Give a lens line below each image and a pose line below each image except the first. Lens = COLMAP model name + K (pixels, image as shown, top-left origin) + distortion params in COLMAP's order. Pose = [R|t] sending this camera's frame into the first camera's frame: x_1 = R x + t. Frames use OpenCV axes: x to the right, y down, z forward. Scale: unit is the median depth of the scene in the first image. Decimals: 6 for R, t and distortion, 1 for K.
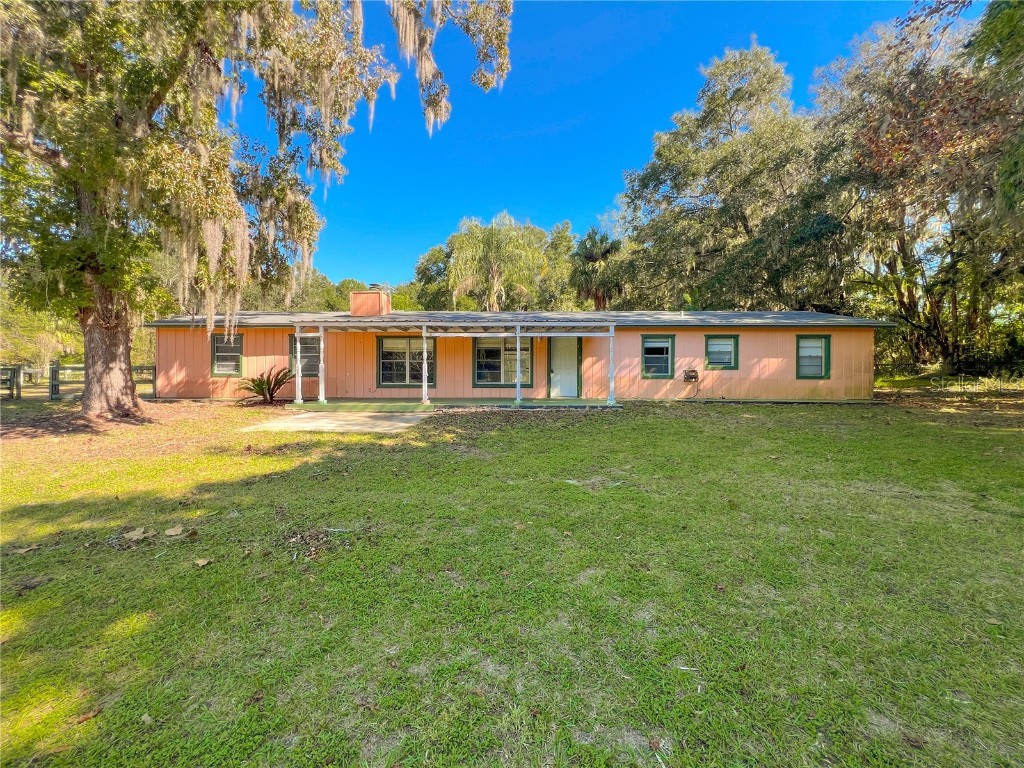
lens RADIAL K [[406.1, 0, 511.8], [0, 406.1, 379.9], [0, 0, 1]] dist [-0.001056, 0.000046]
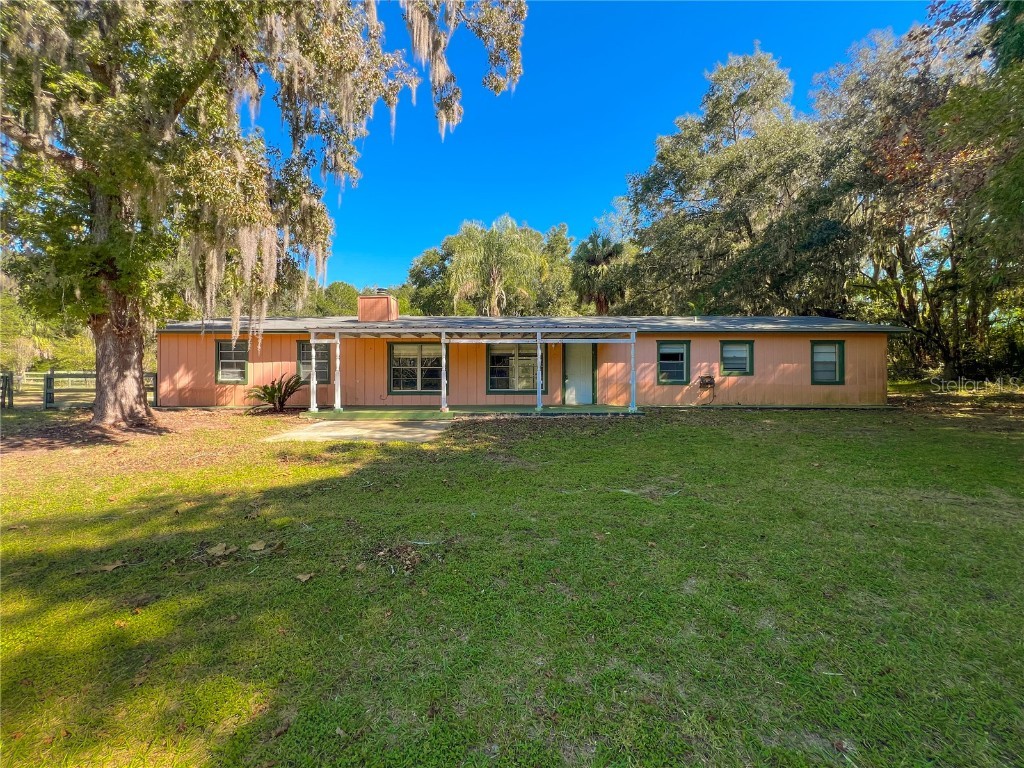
lens RADIAL K [[416.3, 0, 512.0], [0, 416.3, 379.4], [0, 0, 1]] dist [-0.000686, 0.000220]
pose [[0.999772, -0.002618, 0.021212, -0.056206], [0.002884, 0.999917, -0.012530, -0.004429], [-0.021177, 0.012588, 0.999696, -0.007955]]
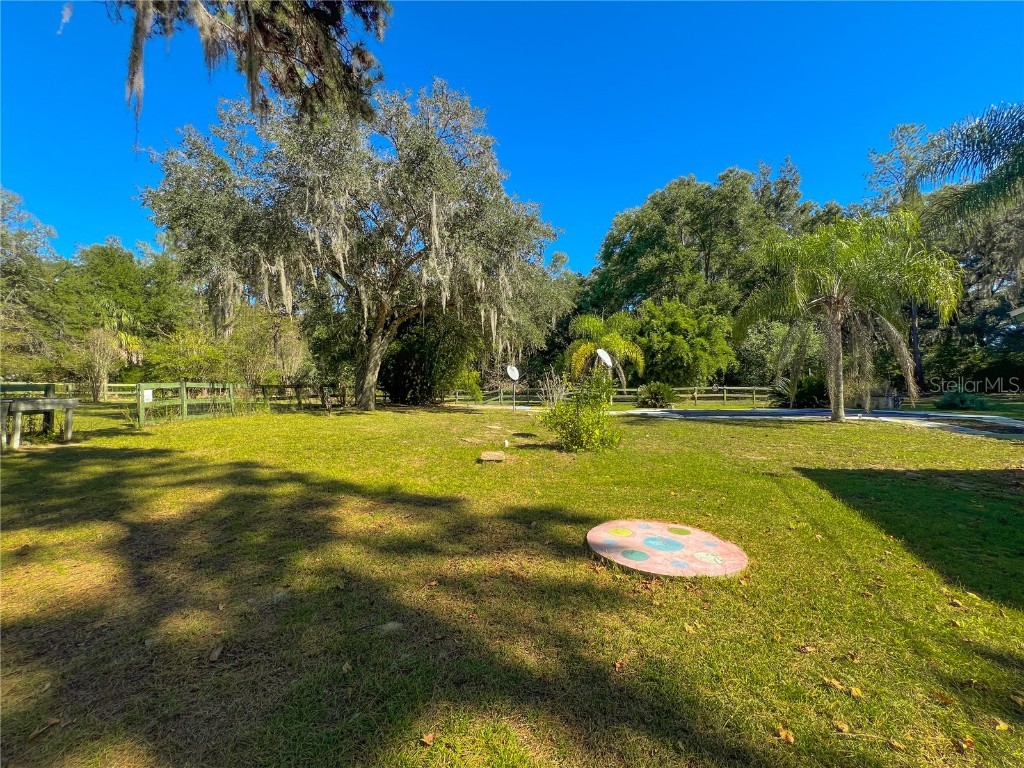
lens RADIAL K [[406.1, 0, 511.8], [0, 406.1, 379.9], [0, 0, 1]] dist [-0.001056, 0.000046]
pose [[0.997493, -0.006064, -0.070509, -1.417294], [0.003899, 0.999518, -0.030802, -0.053674], [0.070662, 0.030449, 0.997035, 1.255366]]
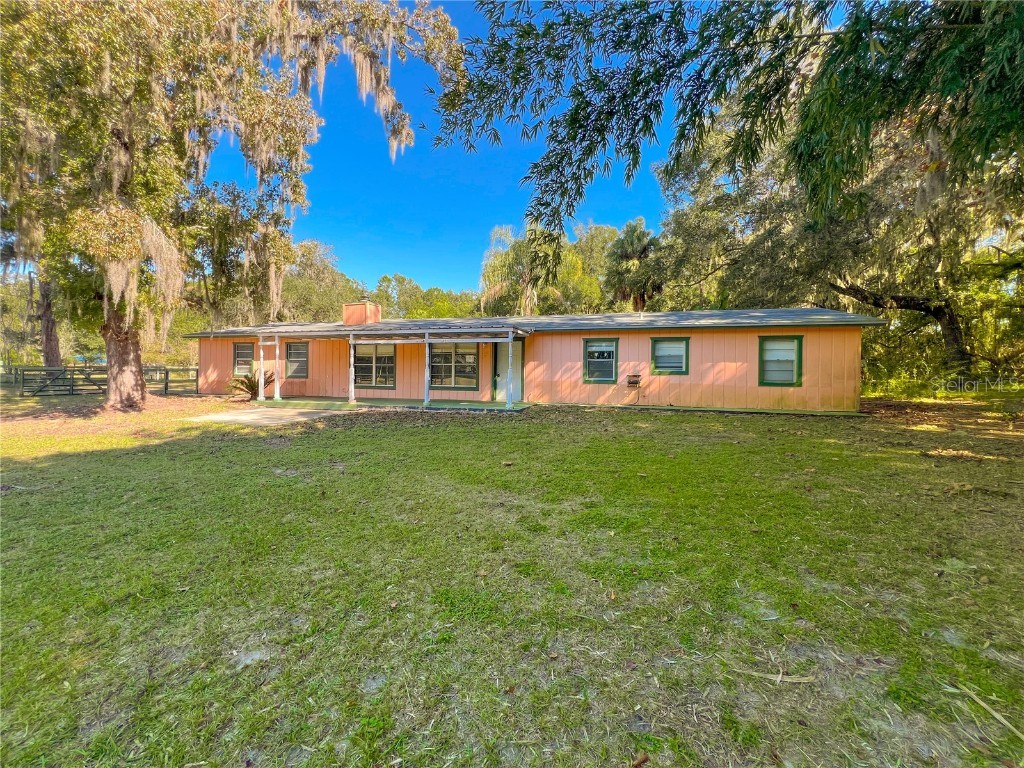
lens RADIAL K [[406.1, 0, 511.8], [0, 406.1, 379.9], [0, 0, 1]] dist [-0.001056, 0.000046]
pose [[0.969677, 0.010837, -0.244150, 0.392793], [-0.012022, 0.999922, -0.003363, -0.005901], [0.244095, 0.006196, 0.969732, 0.008051]]
